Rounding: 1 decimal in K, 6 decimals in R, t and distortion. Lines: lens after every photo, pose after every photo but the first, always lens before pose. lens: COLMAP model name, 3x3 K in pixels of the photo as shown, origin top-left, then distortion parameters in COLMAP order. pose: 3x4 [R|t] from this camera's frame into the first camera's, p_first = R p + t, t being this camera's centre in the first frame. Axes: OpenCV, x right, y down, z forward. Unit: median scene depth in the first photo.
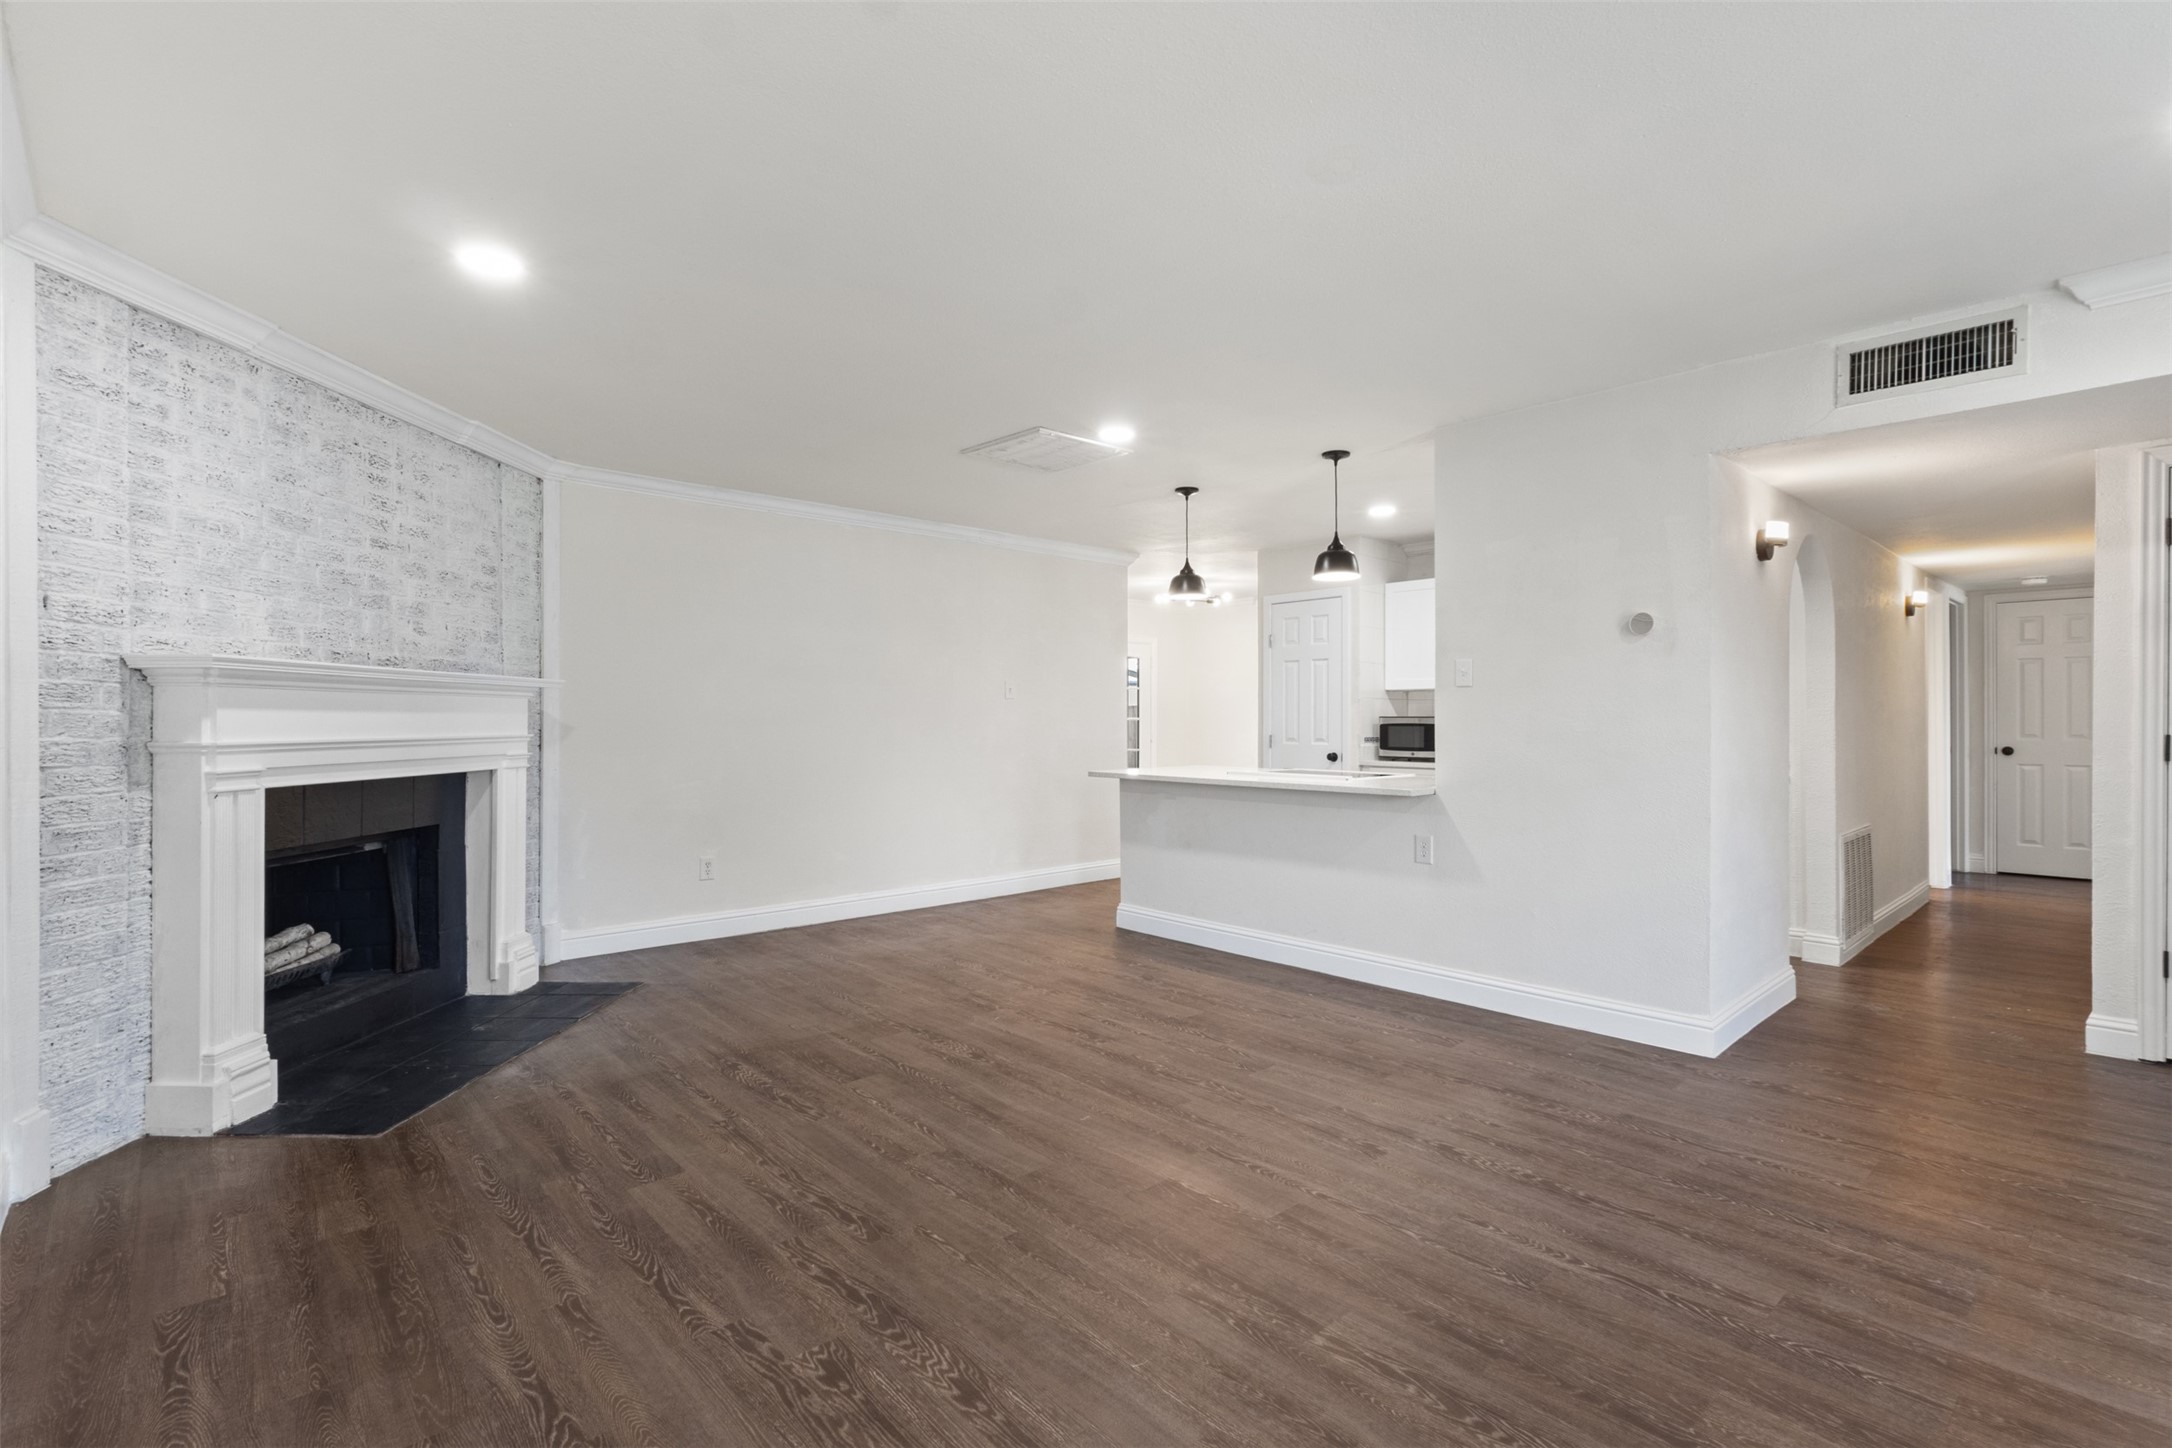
lens RADIAL K [[1002.2, 0, 1083.5], [0, 1002.2, 721.2], [0, 0, 1]] dist [0.001217, 0.001115]
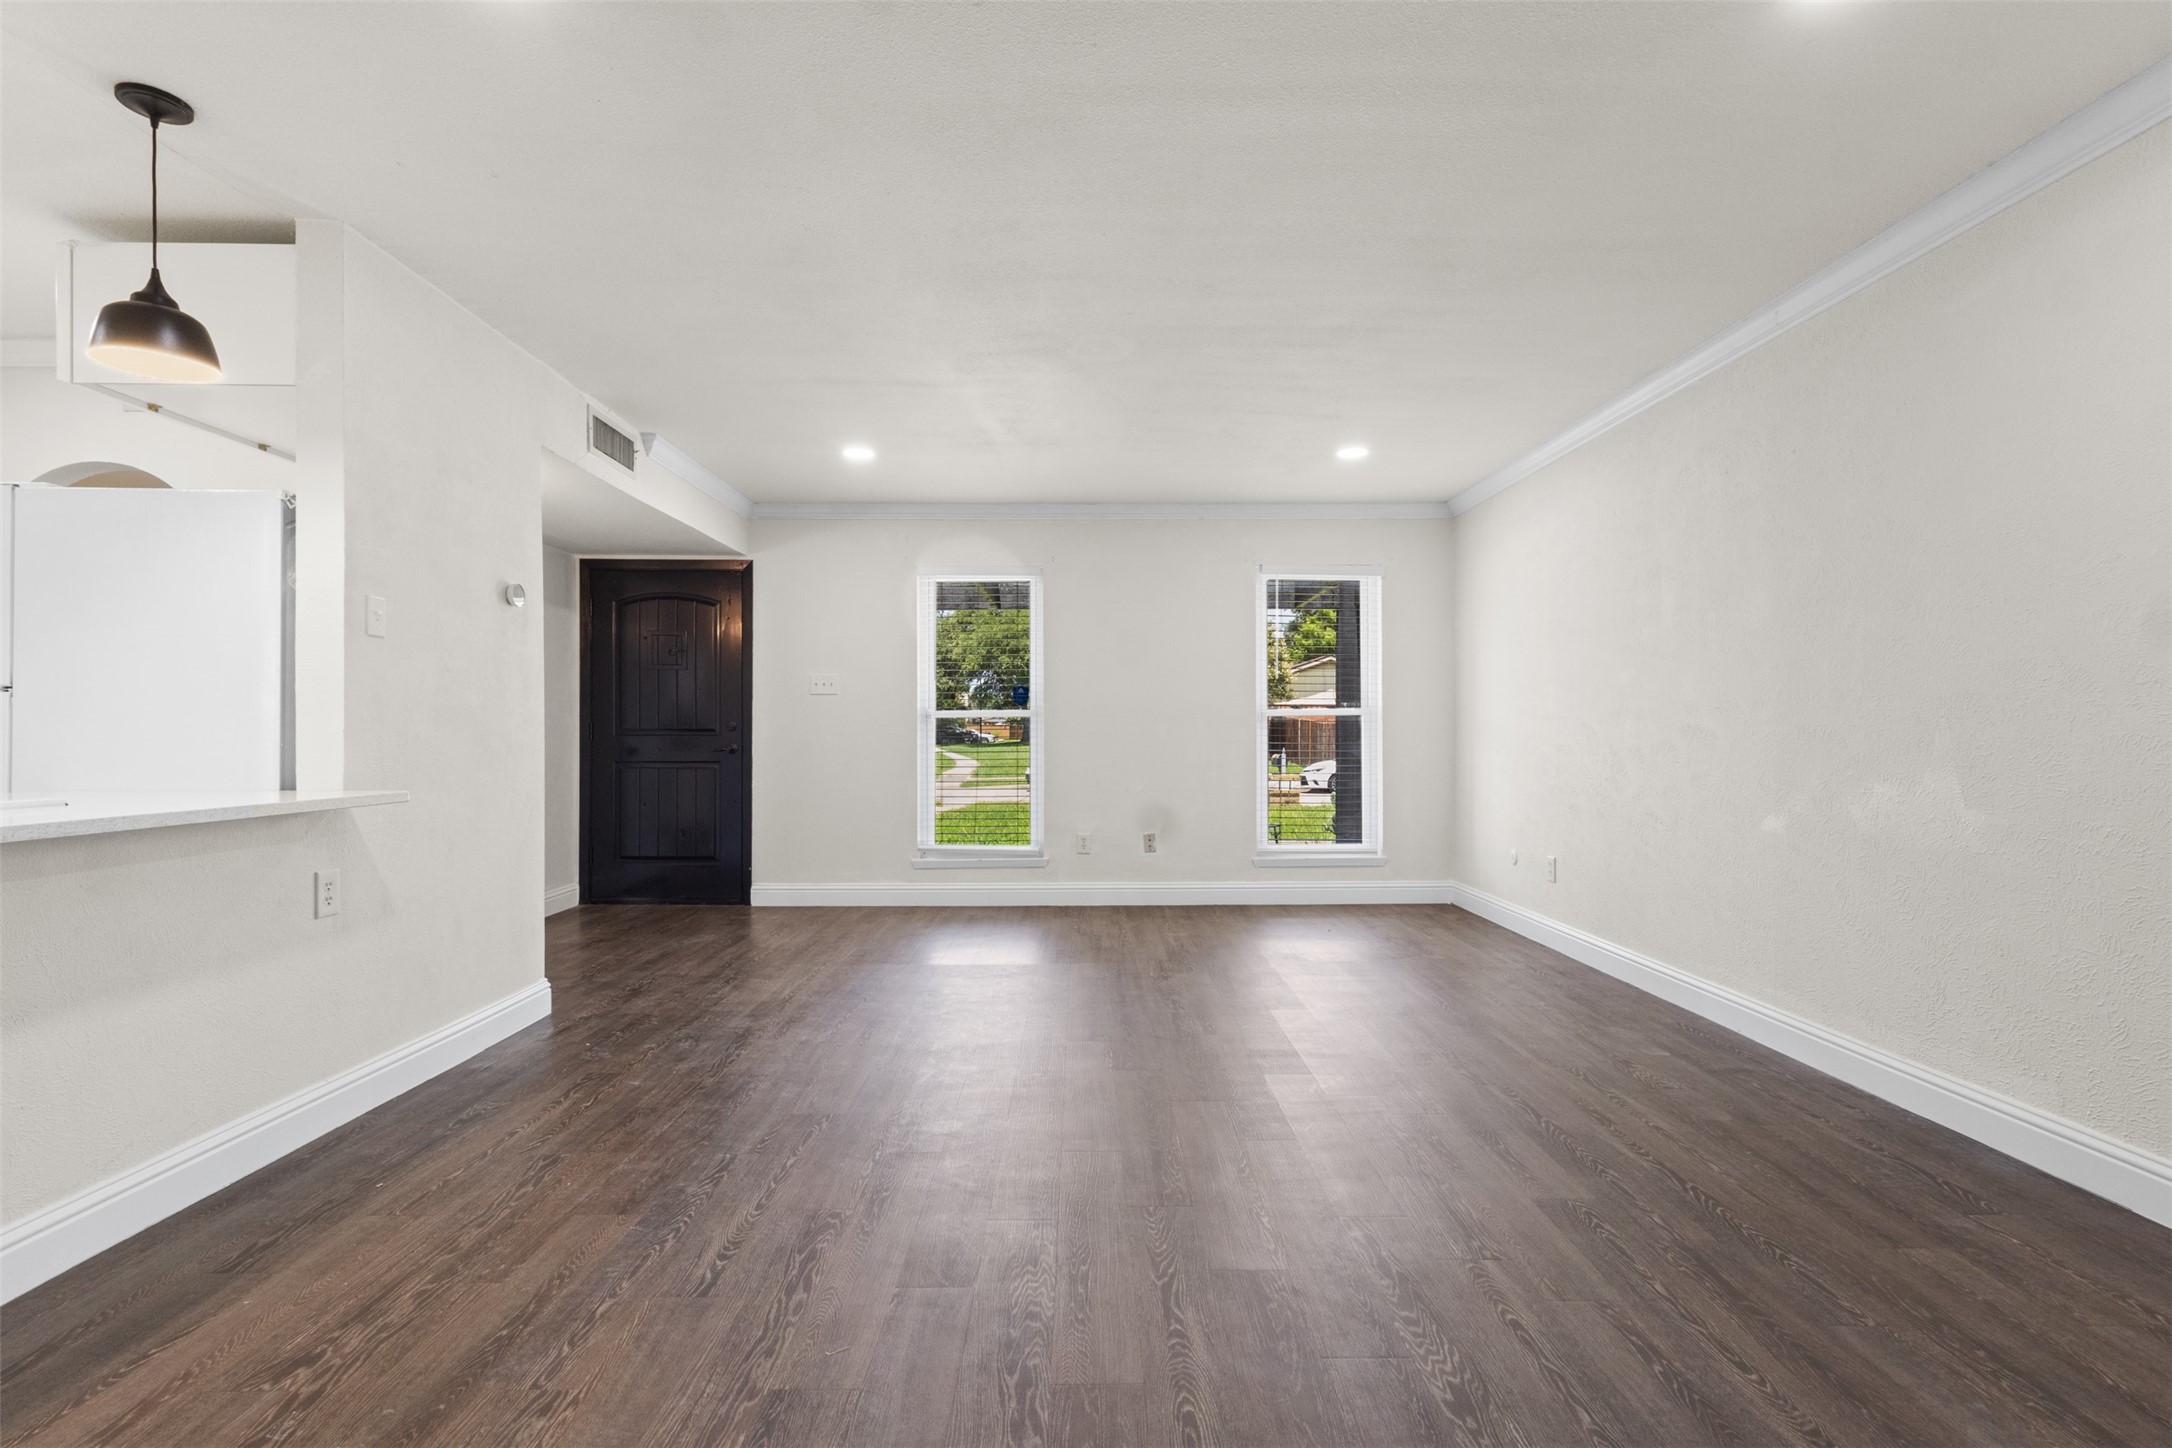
lens RADIAL K [[1002.2, 0, 1083.5], [0, 1002.2, 721.2], [0, 0, 1]] dist [0.001217, 0.001115]
pose [[-0.743535, 0.008701, 0.668641, -0.569854], [0.002430, 0.999944, -0.010311, 0.040739], [-0.668693, -0.006042, -0.743514, 1.568118]]
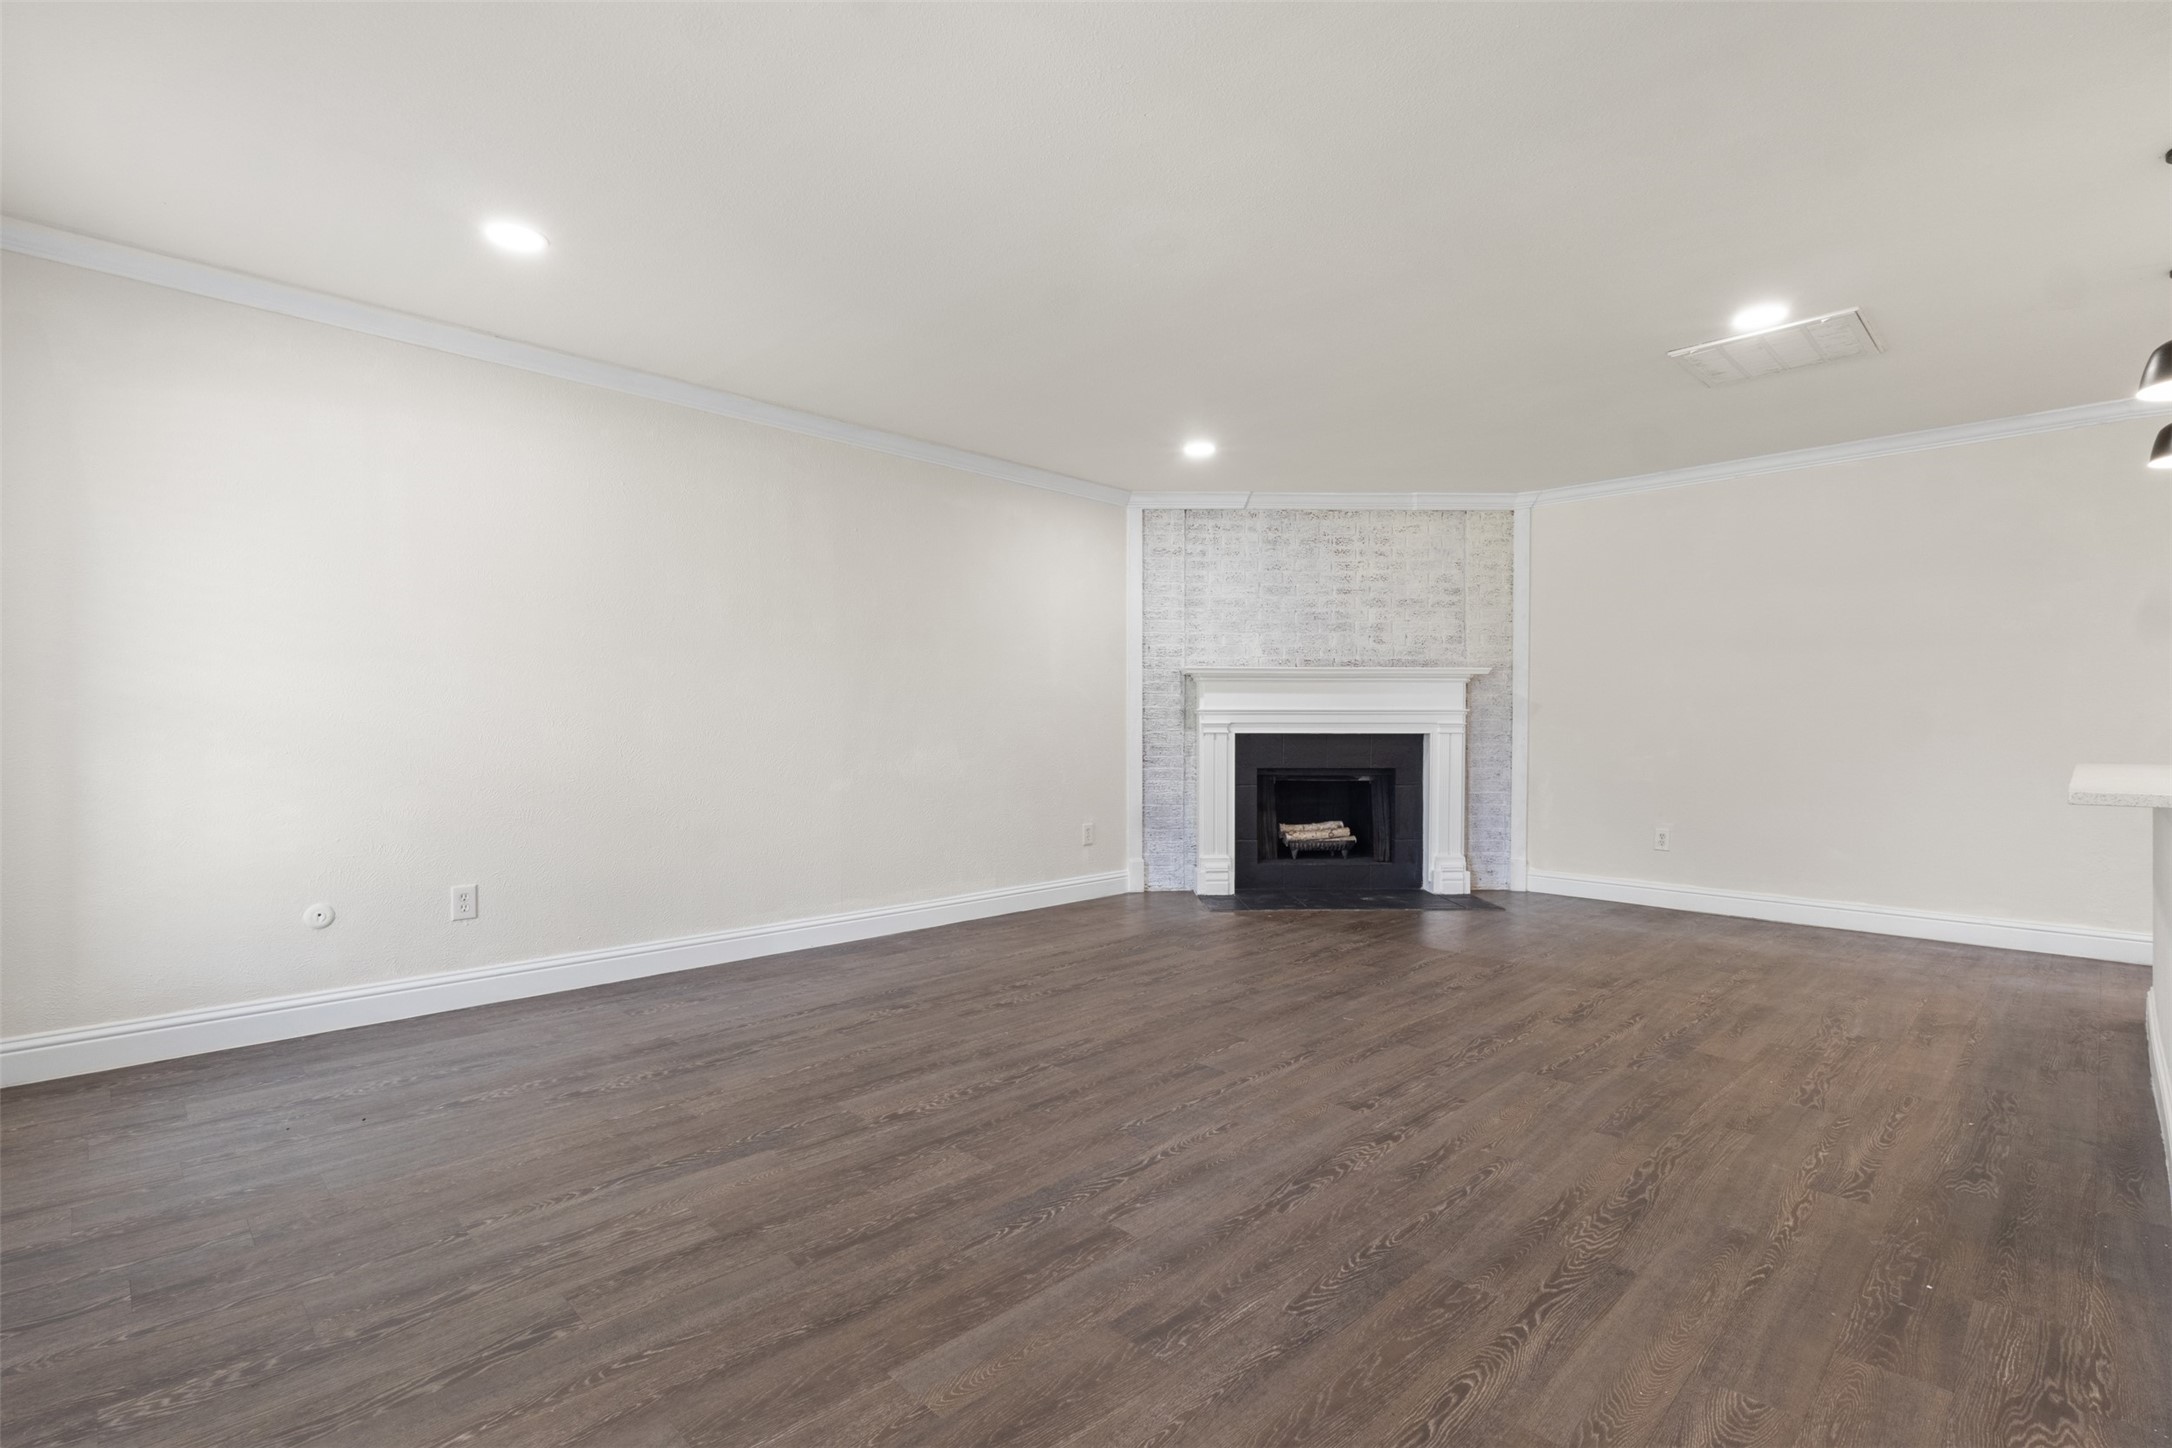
lens RADIAL K [[1010.2, 0, 1075.7], [0, 1010.2, 739.7], [0, 0, 1]] dist [-0.000605, 0.000672]
pose [[0.038760, 0.018547, -0.999076, 1.105683], [-0.002799, 0.999826, 0.018453, 0.042728], [0.999245, 0.002081, 0.038805, 0.594997]]
